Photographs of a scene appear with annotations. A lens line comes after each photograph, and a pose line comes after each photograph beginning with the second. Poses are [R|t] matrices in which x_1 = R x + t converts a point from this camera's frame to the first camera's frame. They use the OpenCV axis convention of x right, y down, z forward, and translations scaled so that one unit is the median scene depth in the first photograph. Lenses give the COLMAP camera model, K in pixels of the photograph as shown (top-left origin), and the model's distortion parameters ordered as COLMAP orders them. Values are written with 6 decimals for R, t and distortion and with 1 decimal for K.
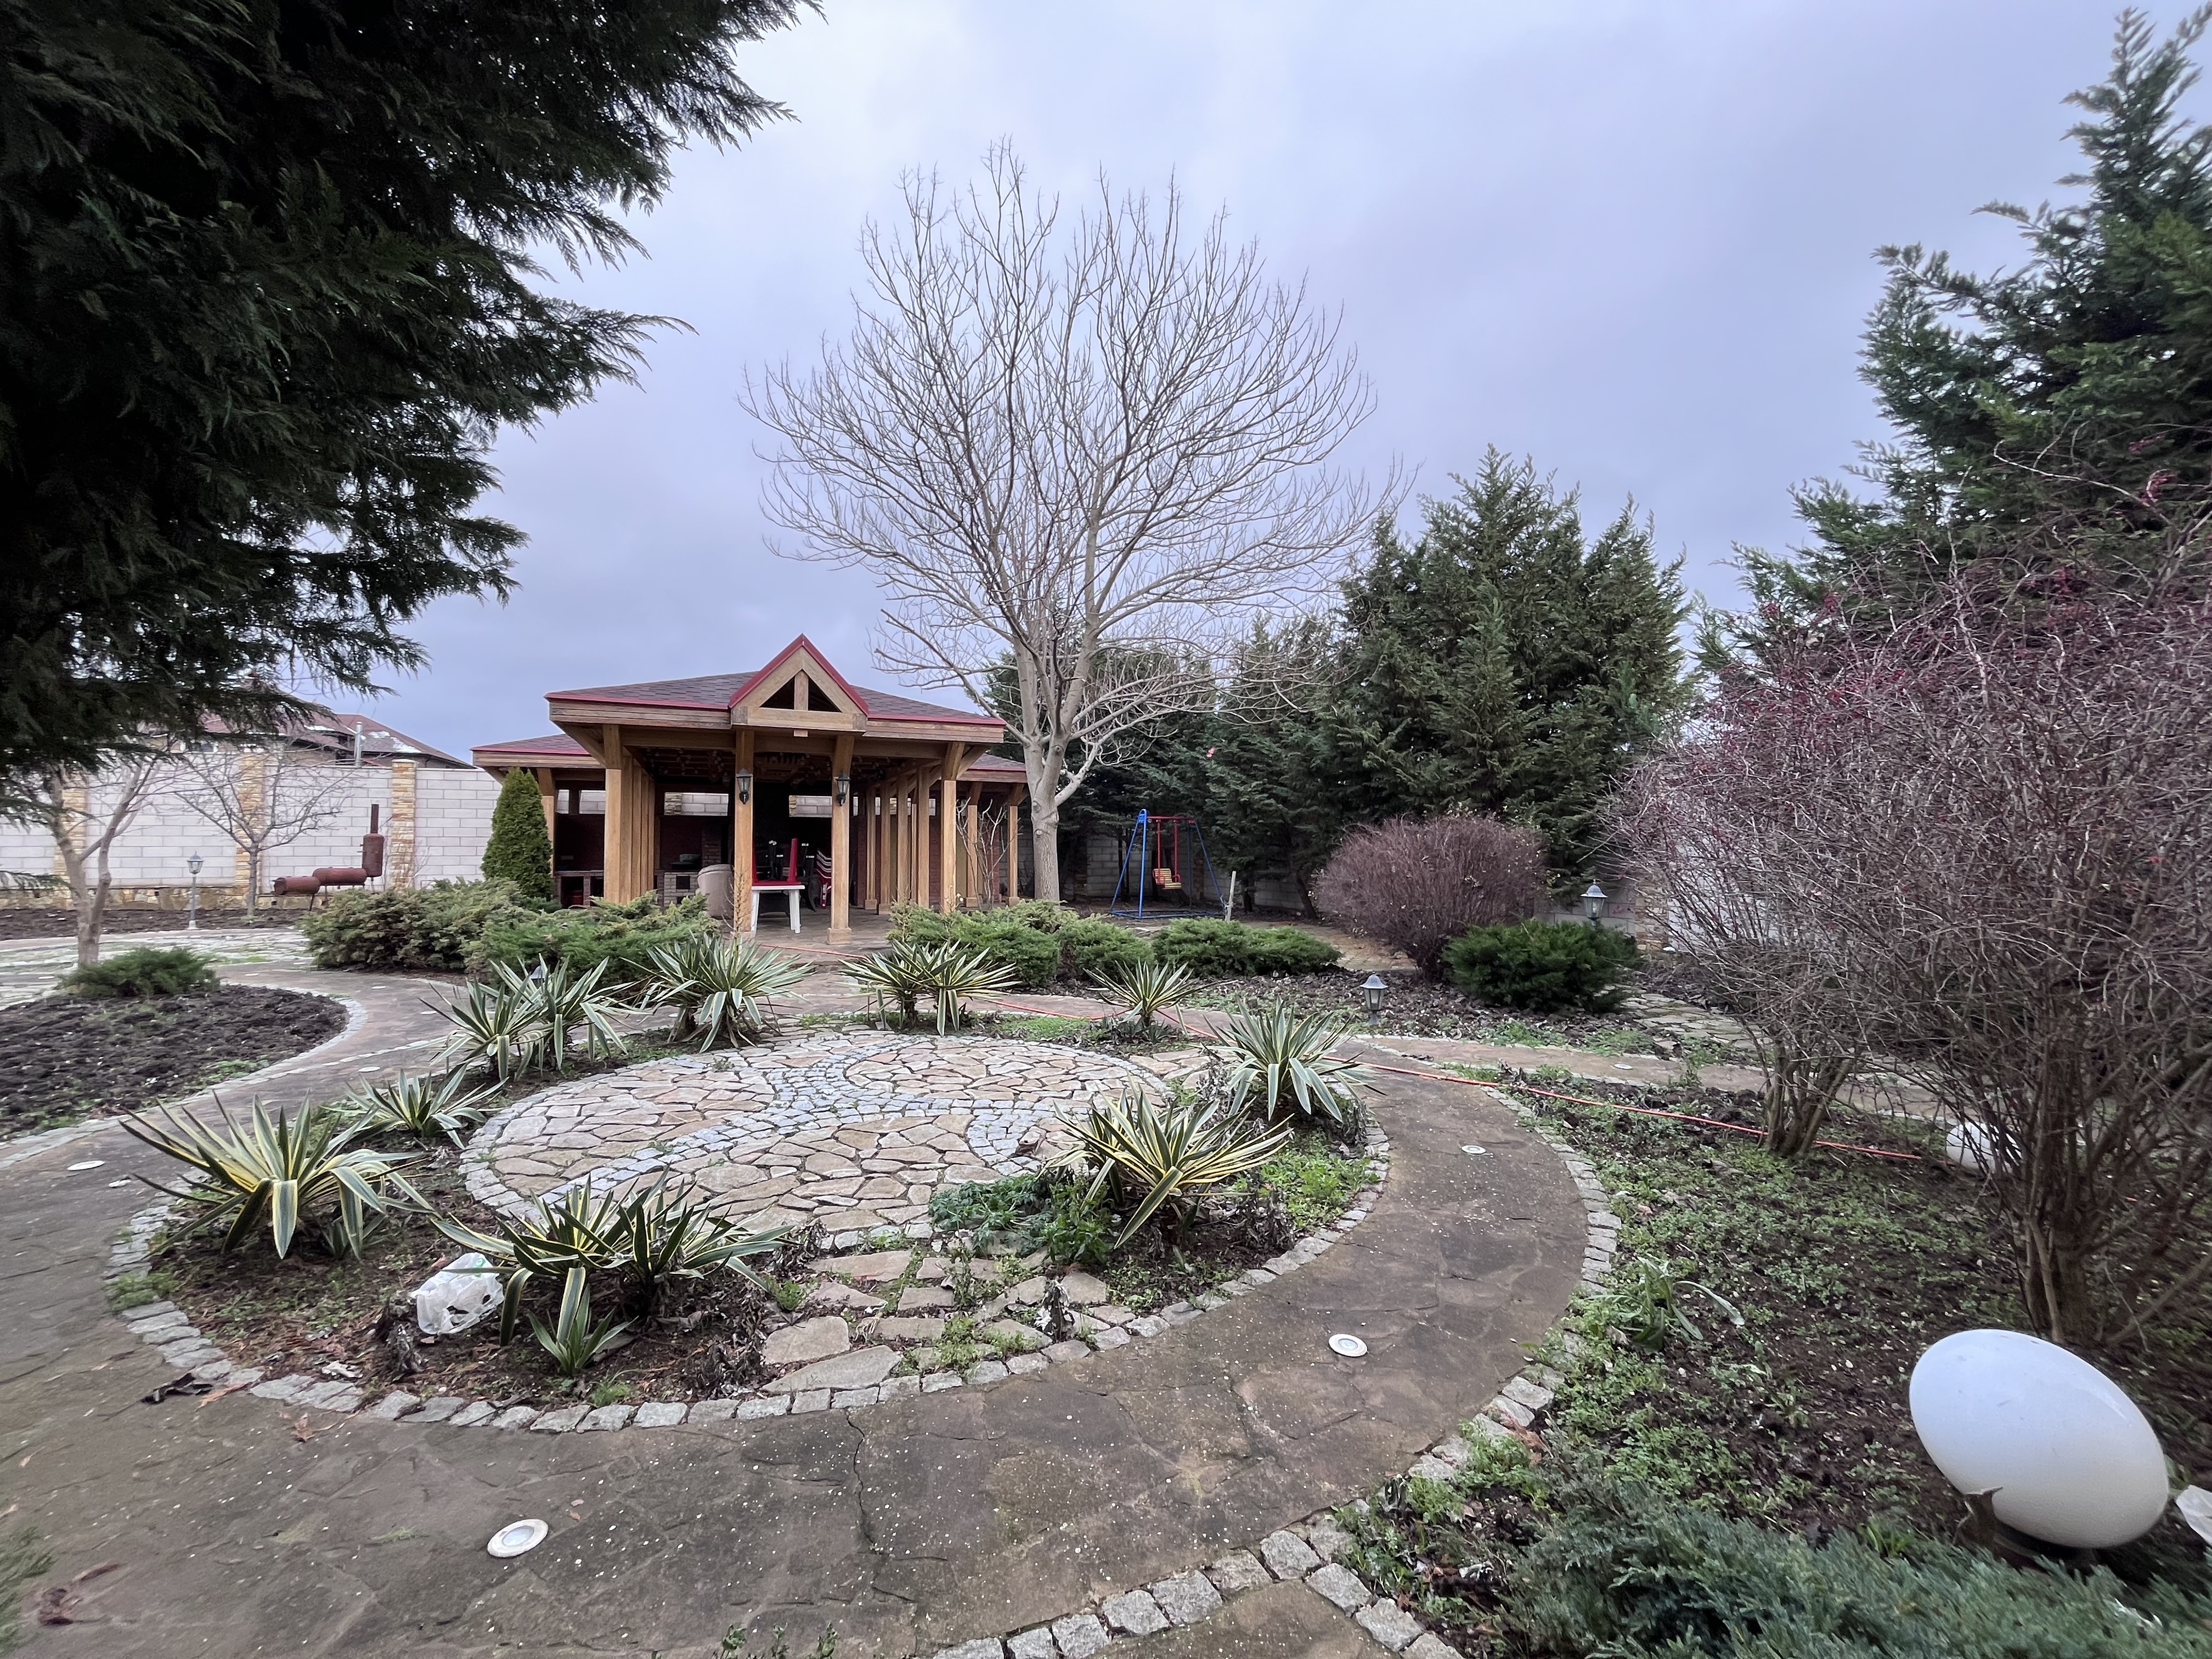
lens RADIAL K [[895.6, 0, 1110.8], [0, 895.6, 817.6], [0, 0, 1]] dist [-0.004667, 0.000078]
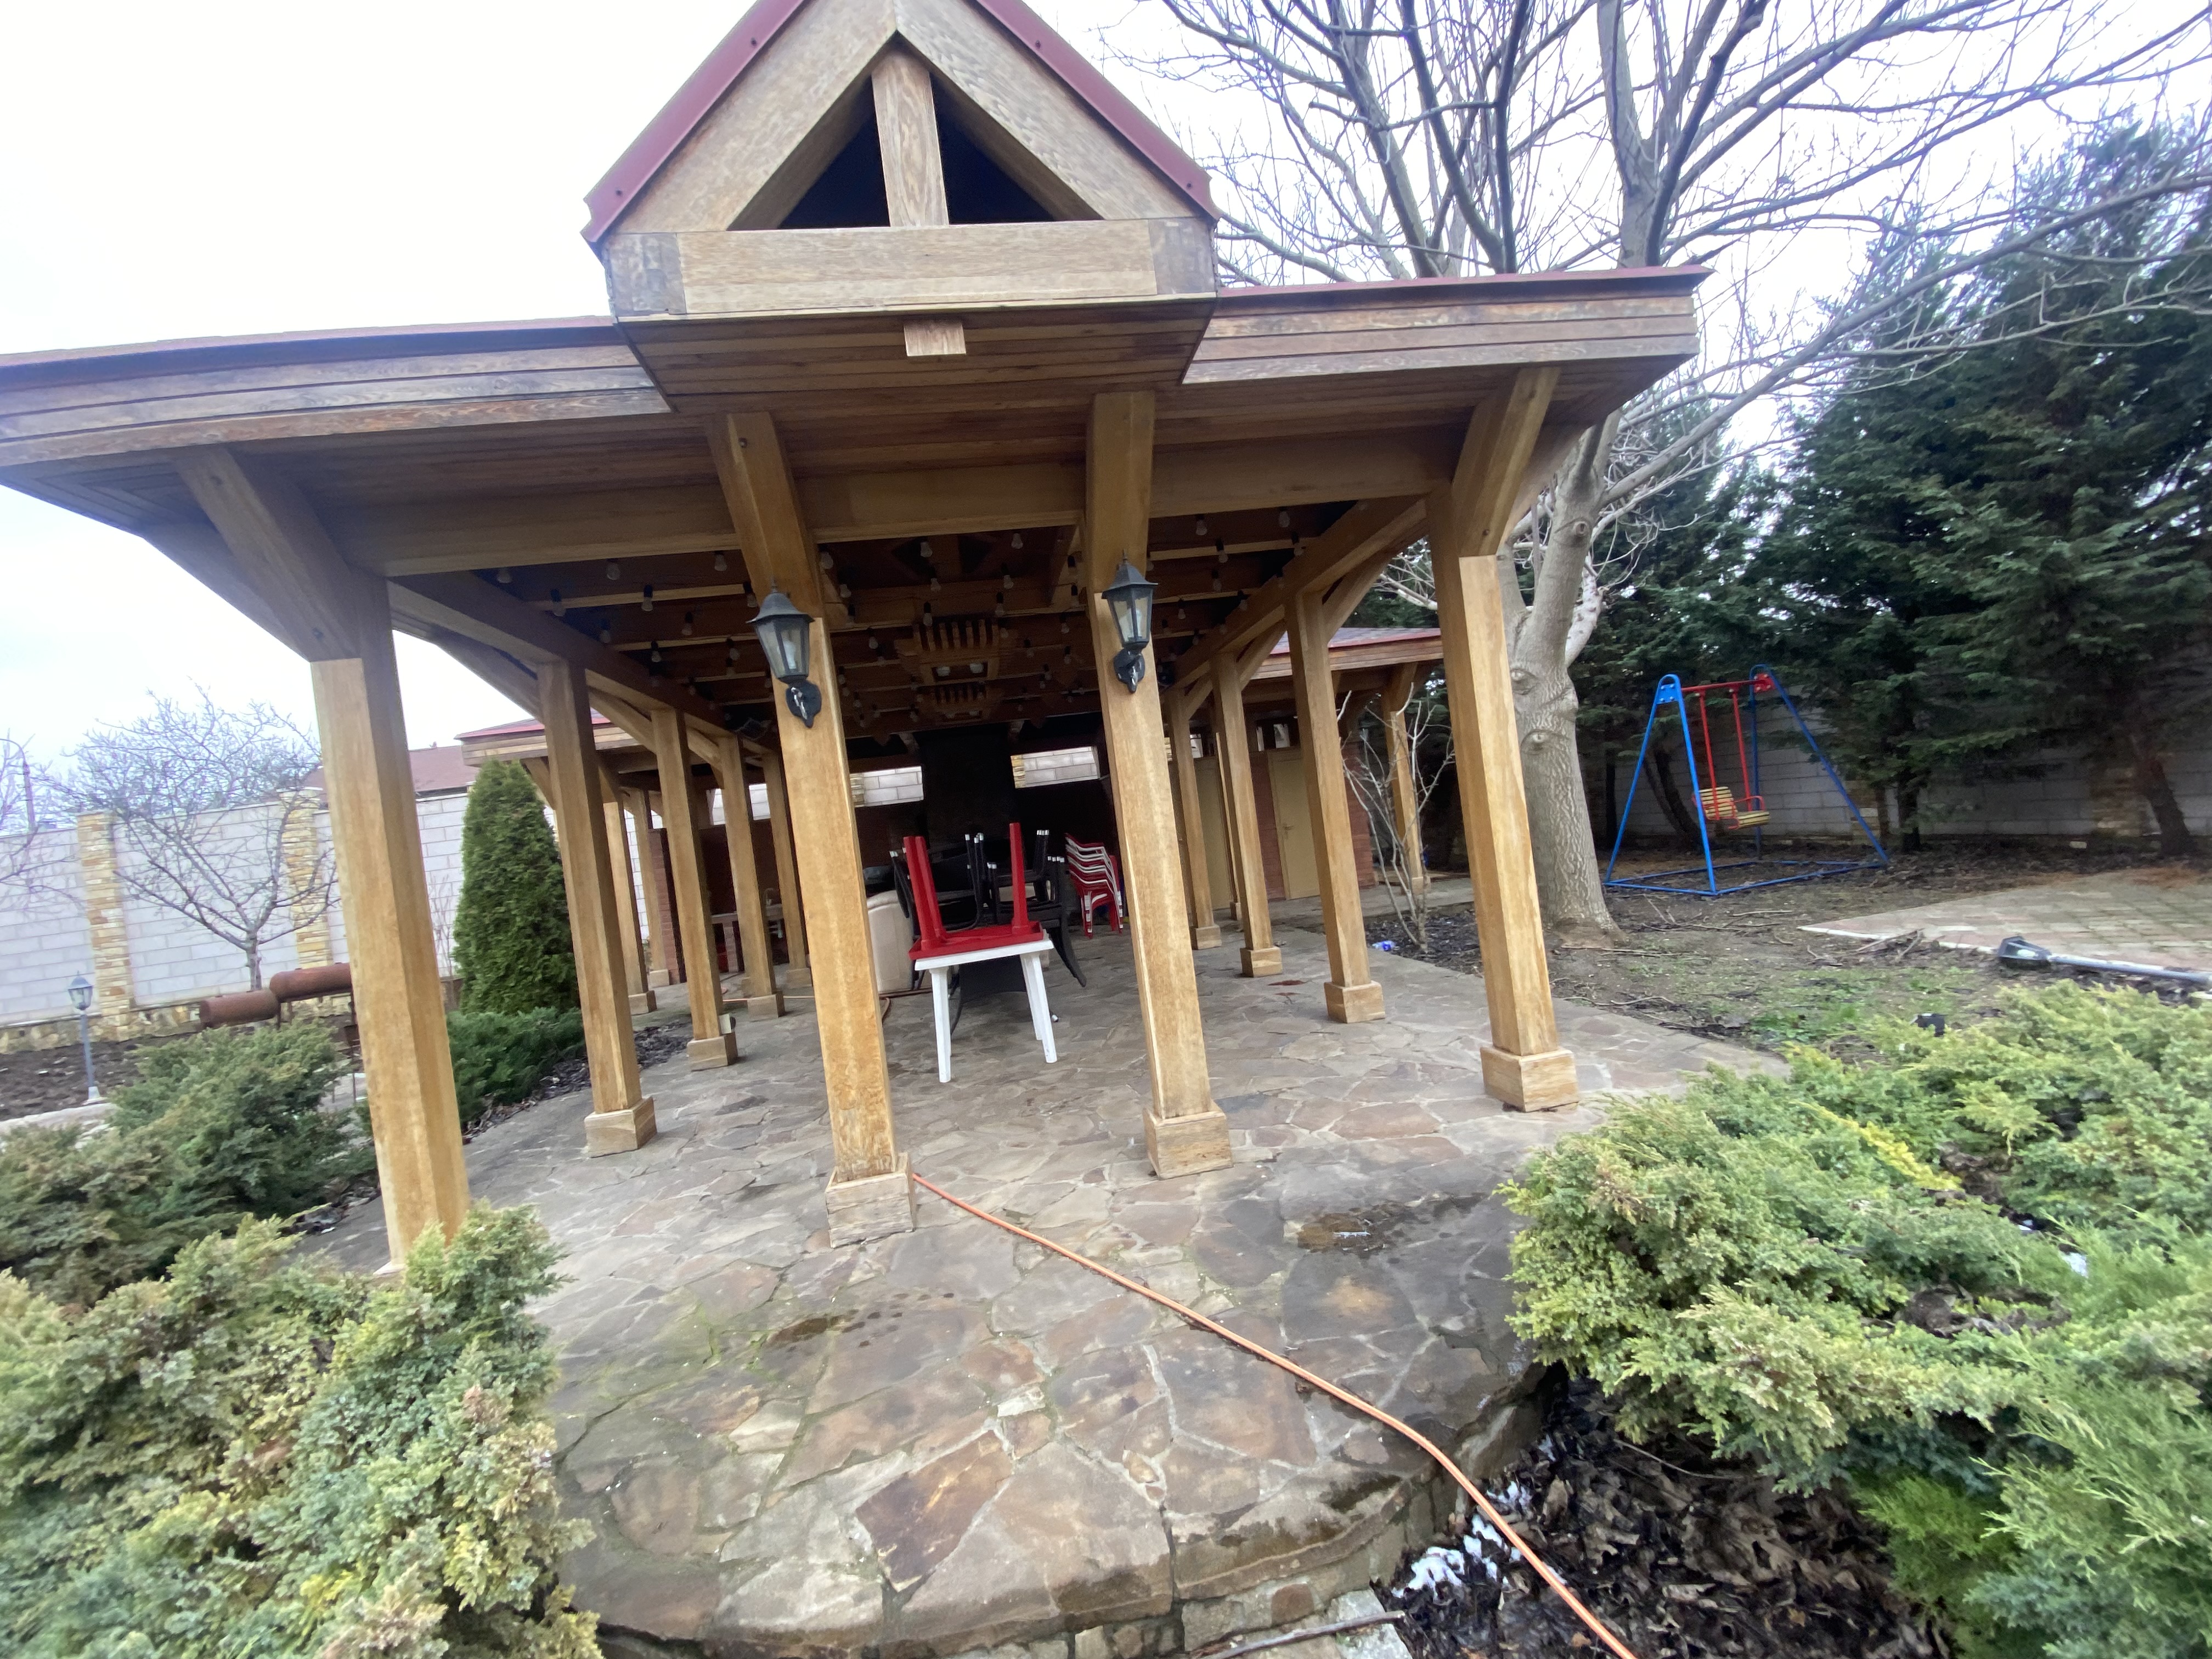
lens RADIAL K [[889.4, 0, 1103.8], [0, 889.4, 827.3], [0, 0, 1]] dist [0.000425, 0.000014]
pose [[0.956158, -0.128626, -0.263090, -0.218911], [0.144442, 0.988639, 0.041599, 0.016881], [0.254750, -0.077777, 0.963874, 0.652236]]
